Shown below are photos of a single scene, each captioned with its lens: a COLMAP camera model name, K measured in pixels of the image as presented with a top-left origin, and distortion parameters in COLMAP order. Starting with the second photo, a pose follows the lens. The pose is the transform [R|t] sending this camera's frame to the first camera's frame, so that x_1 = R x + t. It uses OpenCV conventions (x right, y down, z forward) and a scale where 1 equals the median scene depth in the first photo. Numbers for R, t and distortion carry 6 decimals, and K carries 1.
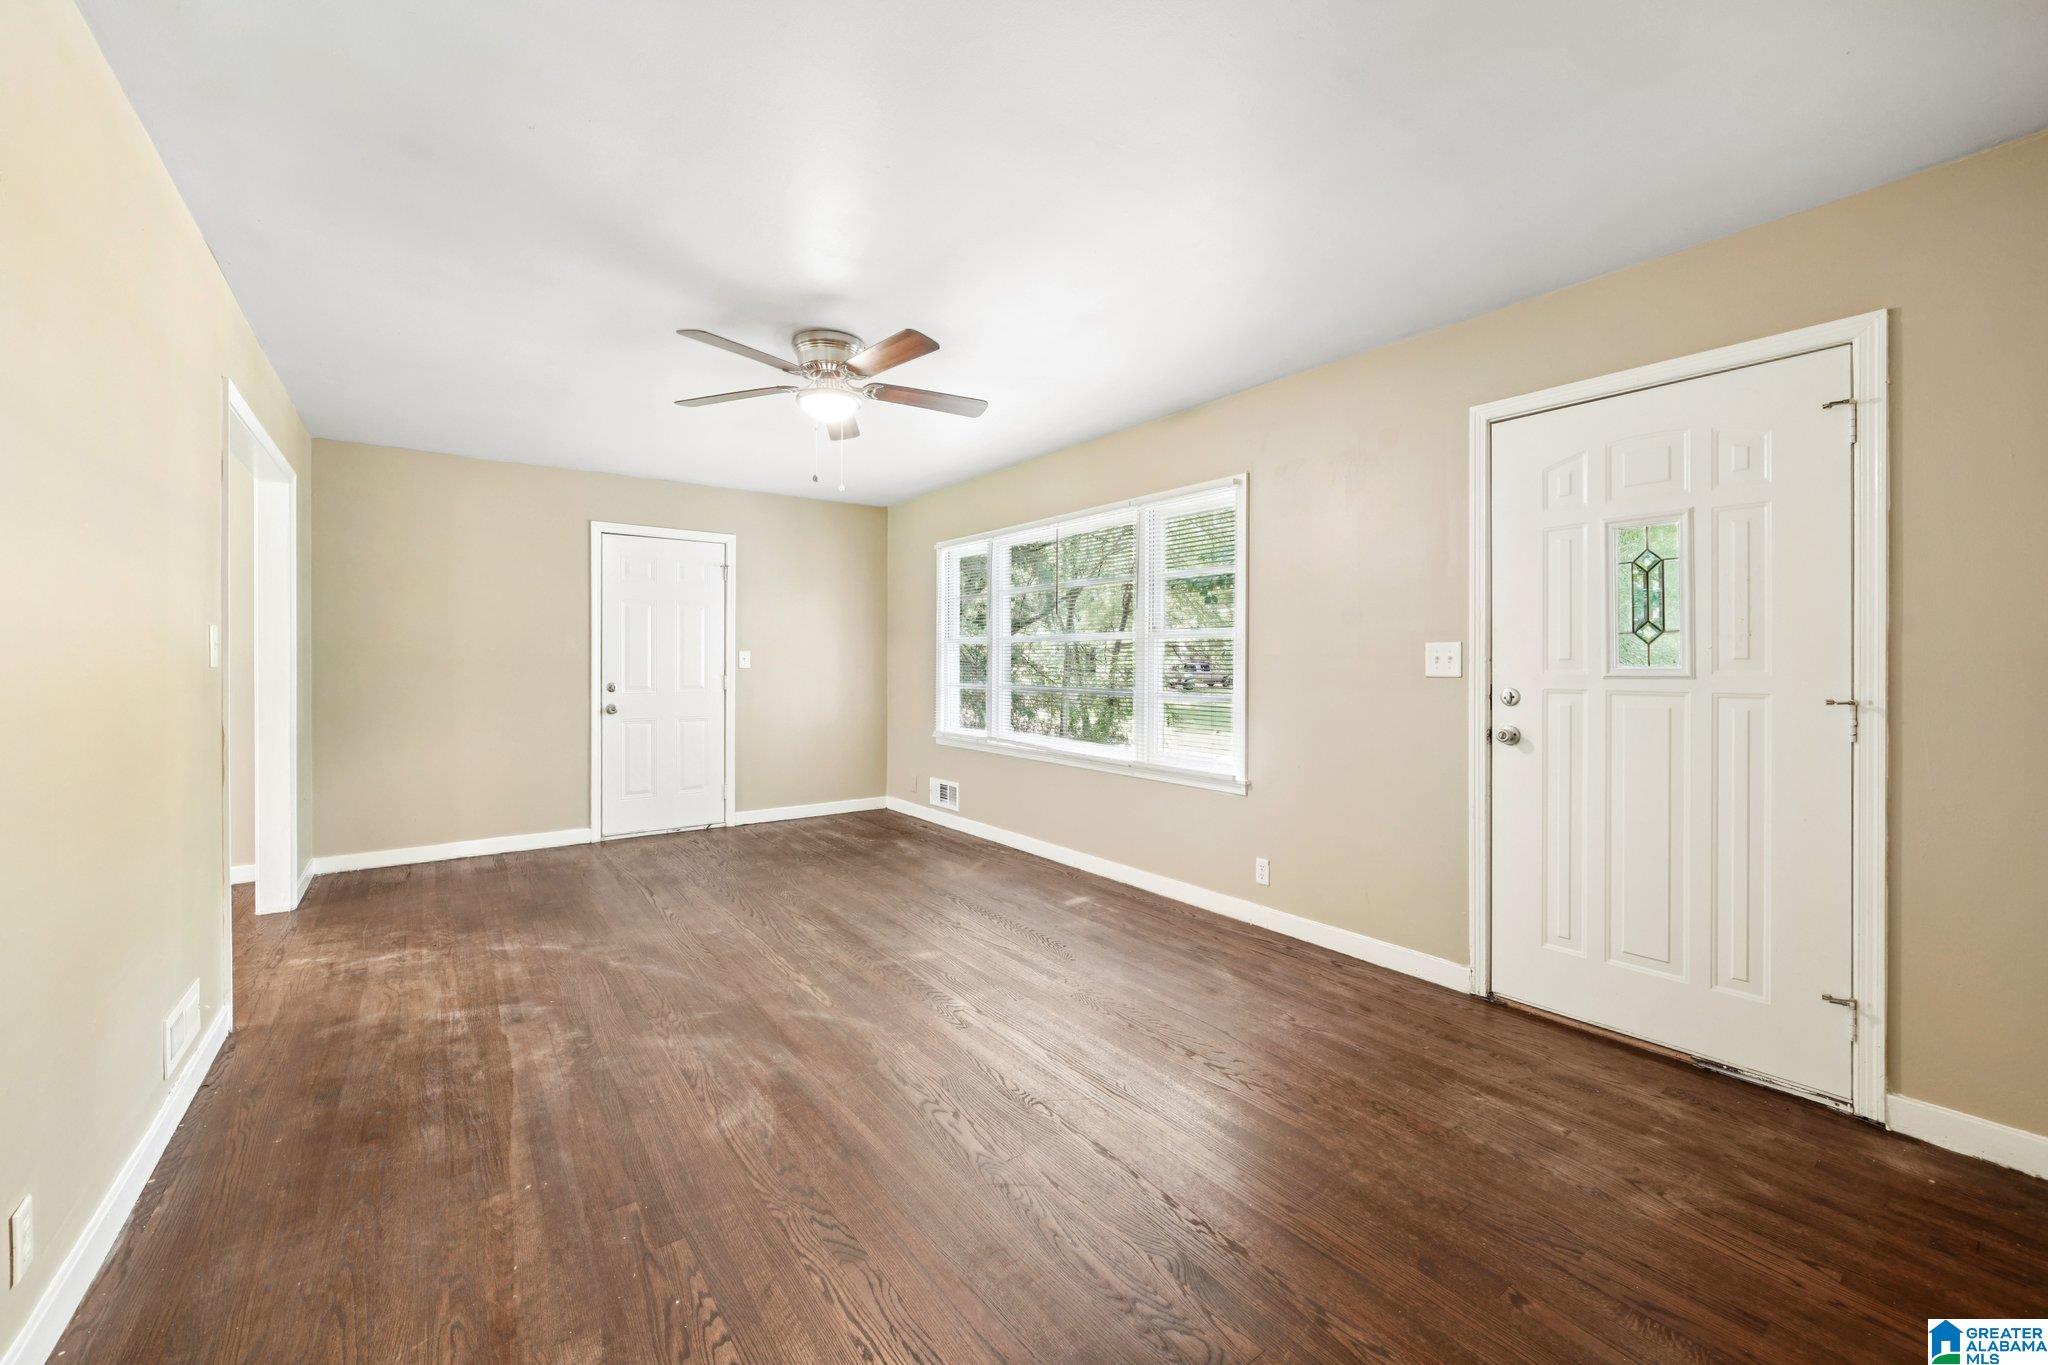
lens RADIAL K [[813.4, 0, 1014.6], [0, 813.4, 663.1], [0, 0, 1]] dist [-0.001048, -0.000440]
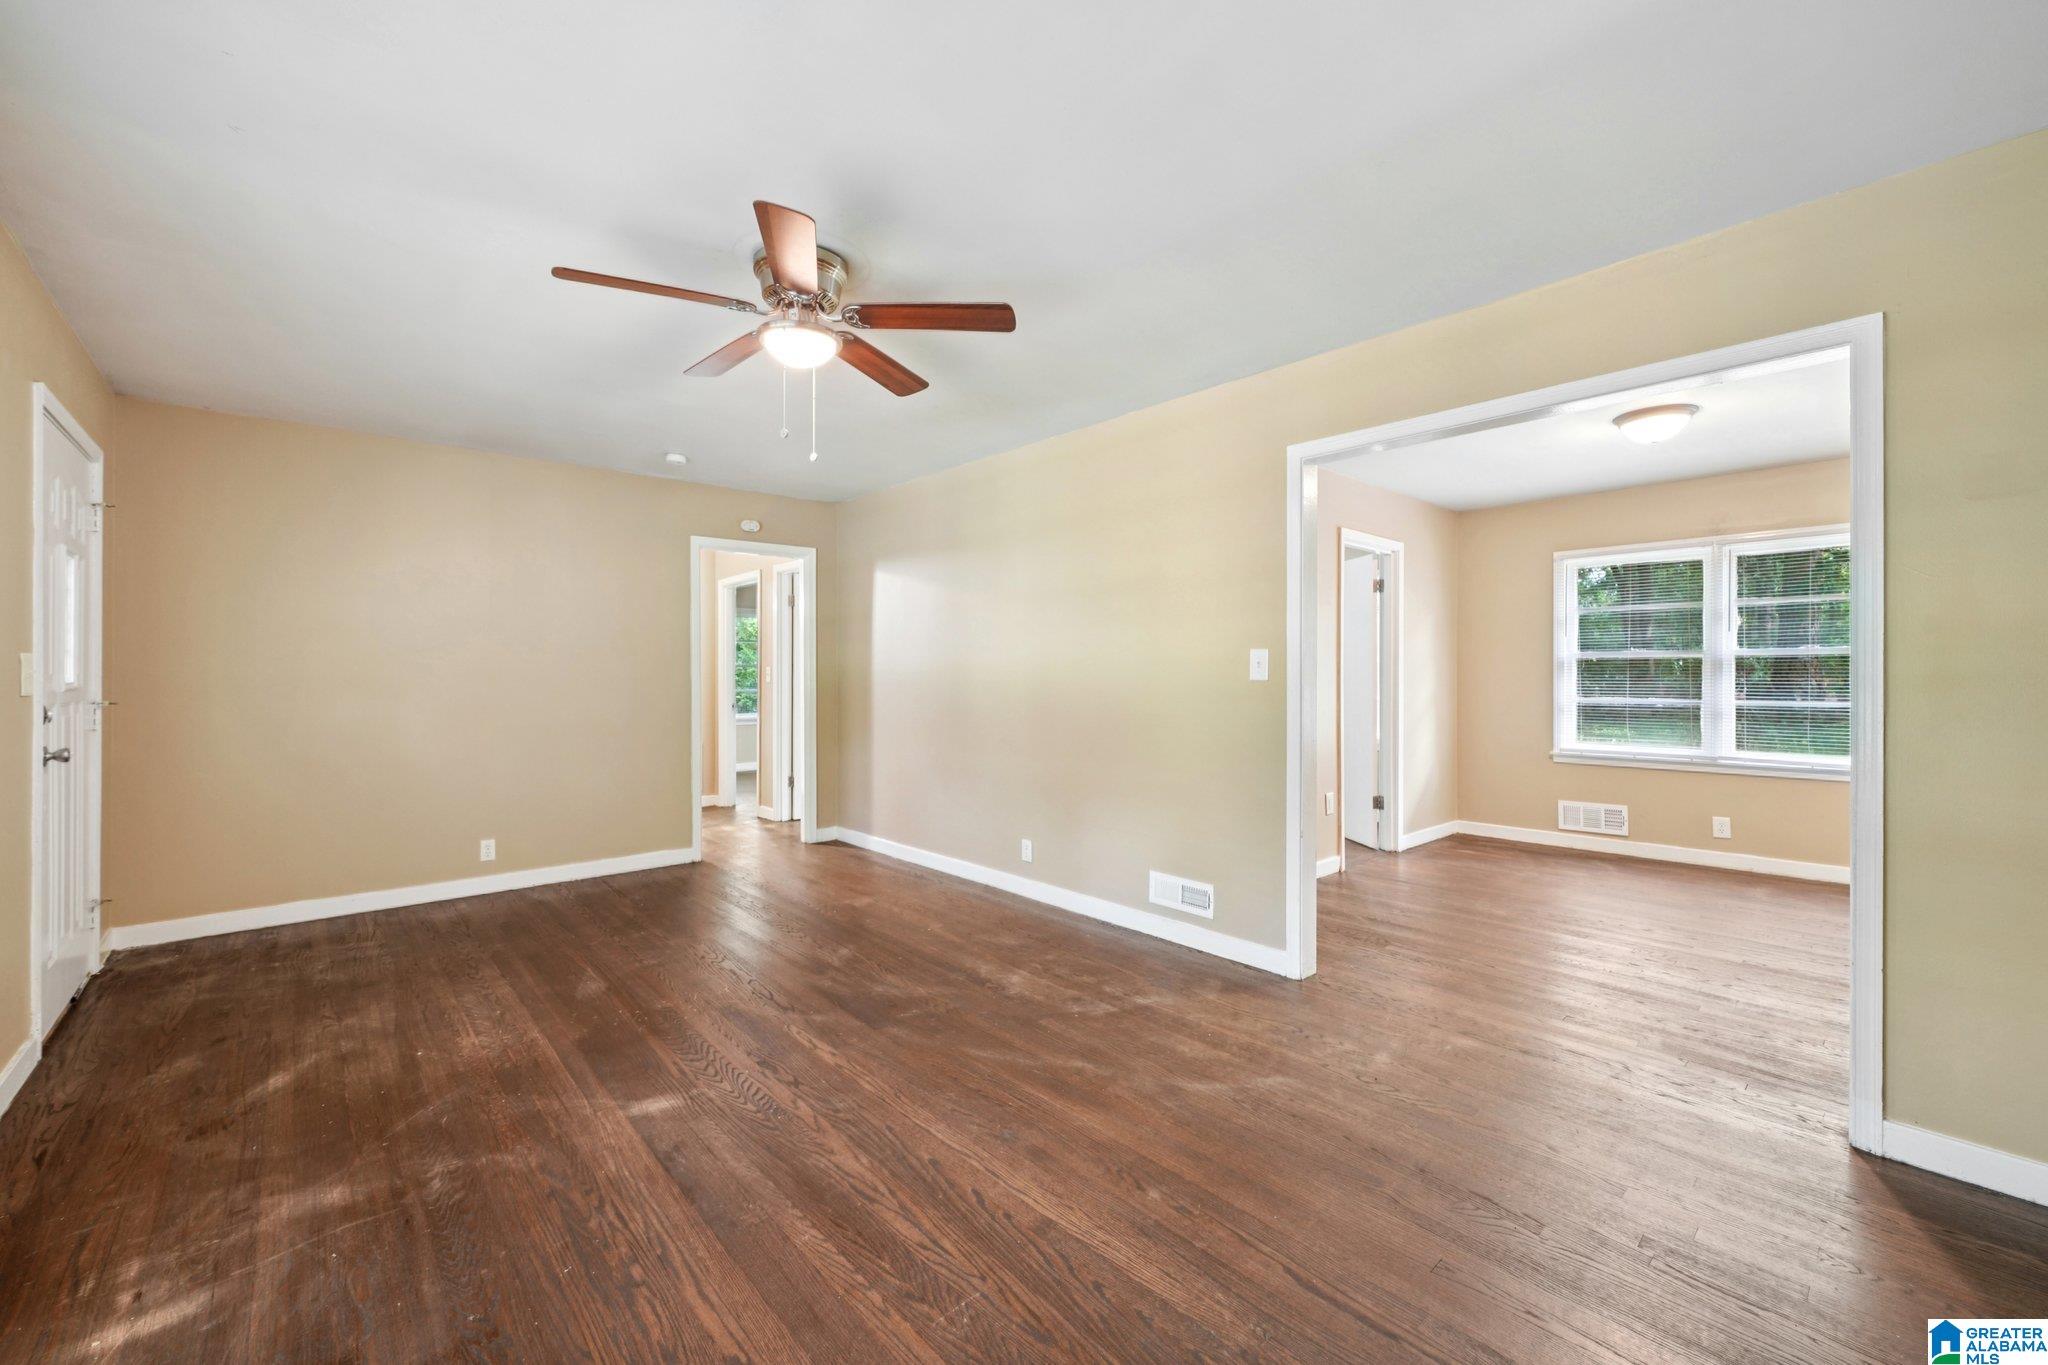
lens RADIAL K [[813.4, 0, 1021.8], [0, 813.4, 676.6], [0, 0, 1]] dist [-0.001048, -0.000440]
pose [[-0.994759, 0.002056, -0.102228, -0.349358], [0.001618, 0.999989, 0.004369, -0.005754], [0.102236, 0.004181, -0.994751, 1.731757]]
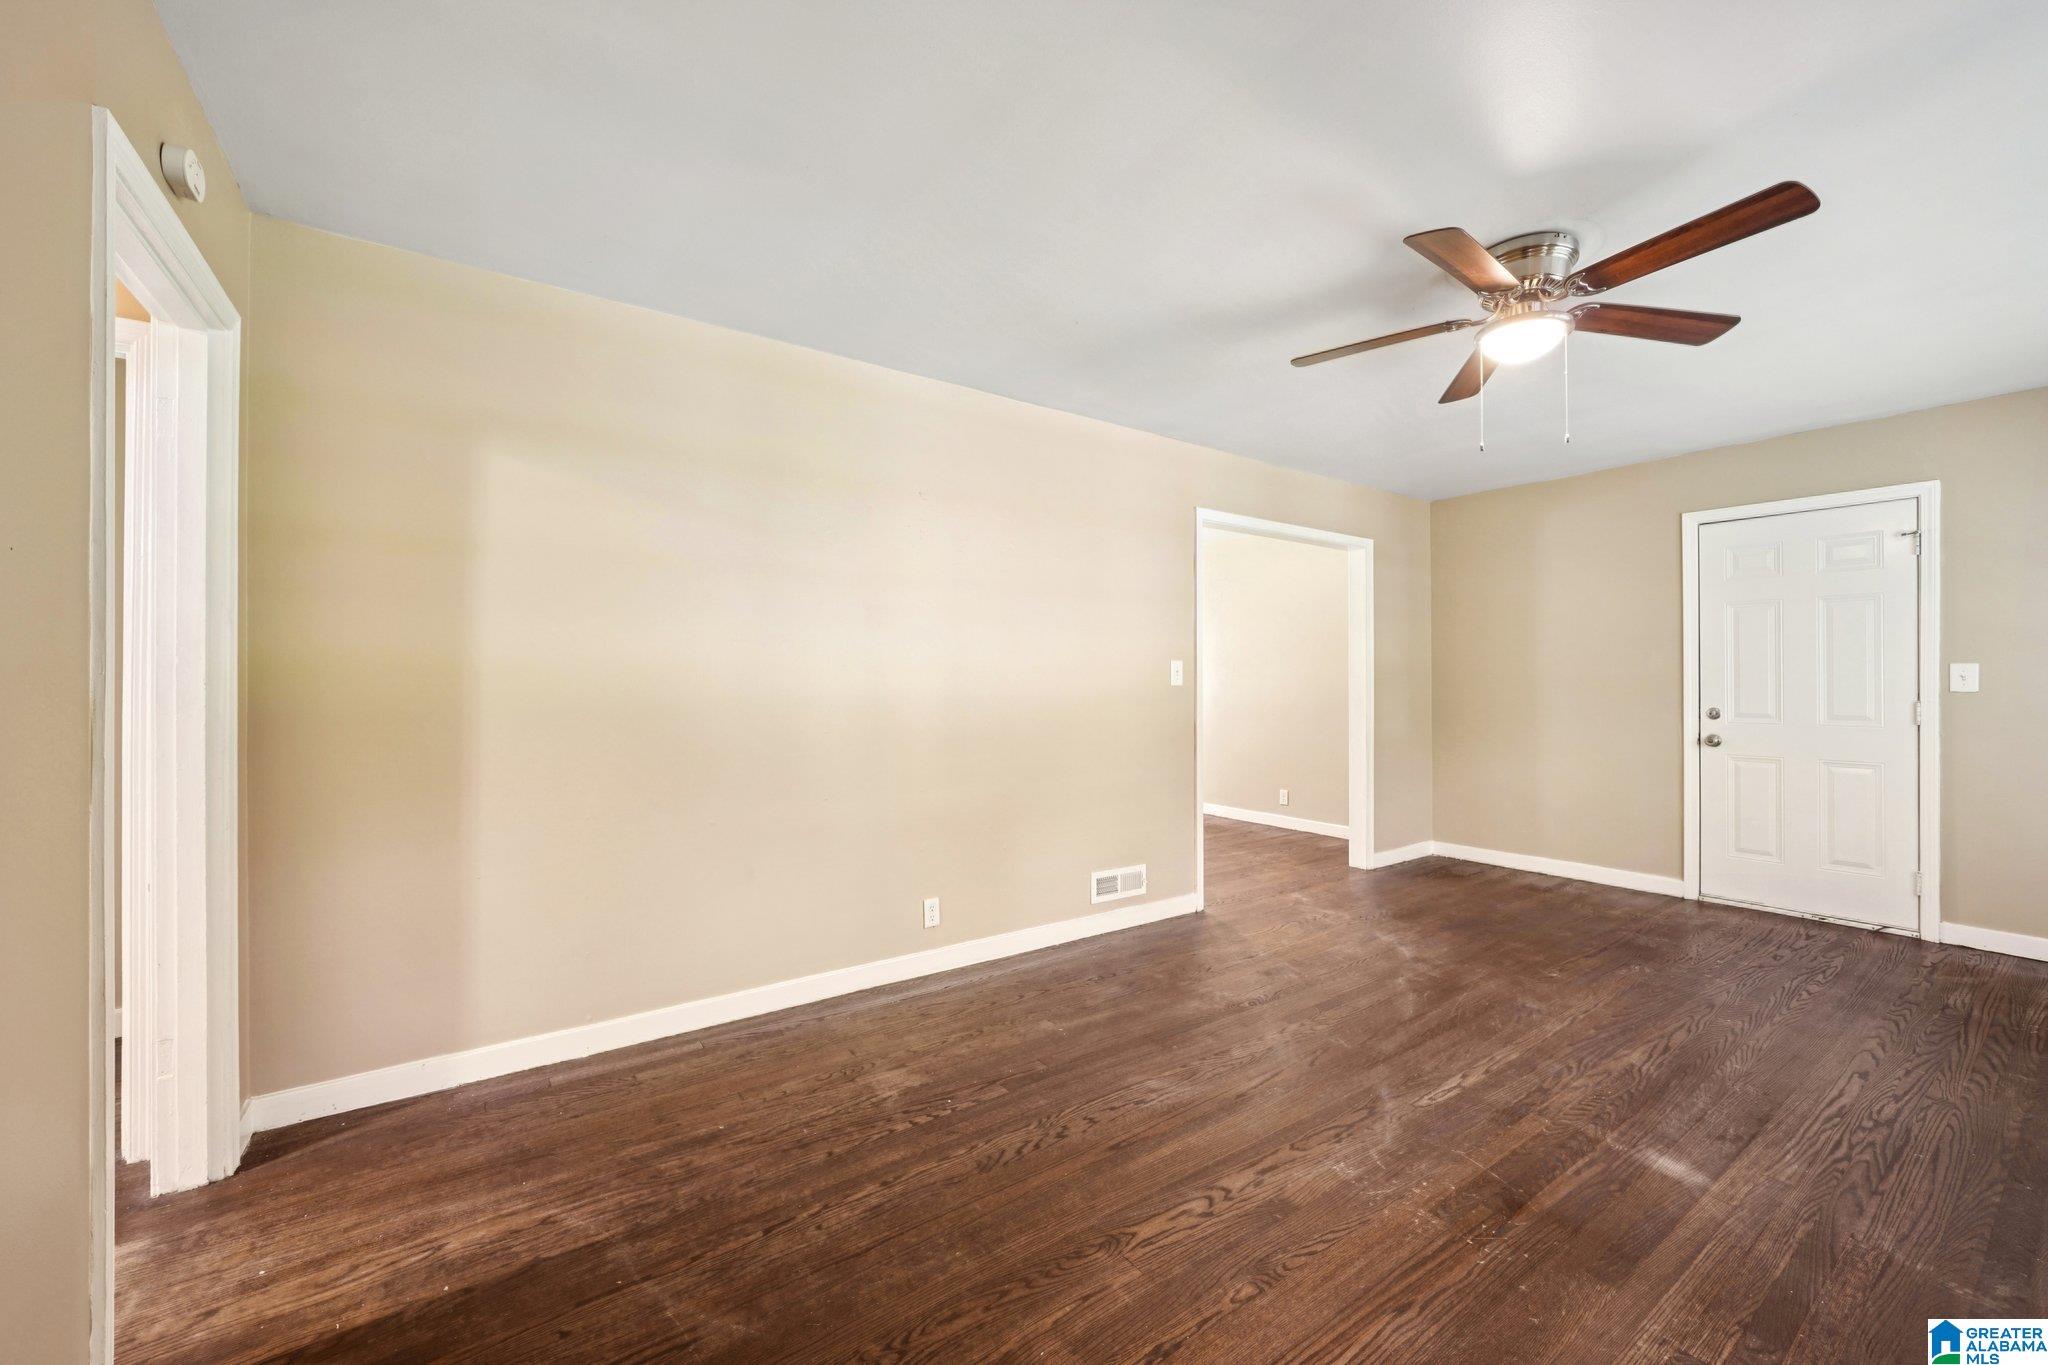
lens RADIAL K [[794.0, 0, 1015.2], [0, 794.0, 682.0], [0, 0, 1]] dist [-0.005741, -0.000106]
pose [[-0.019787, -0.002036, -0.999802, 0.493176], [-0.000008, 0.999998, -0.002036, 0.000467], [0.999804, -0.000032, -0.019787, 0.529560]]
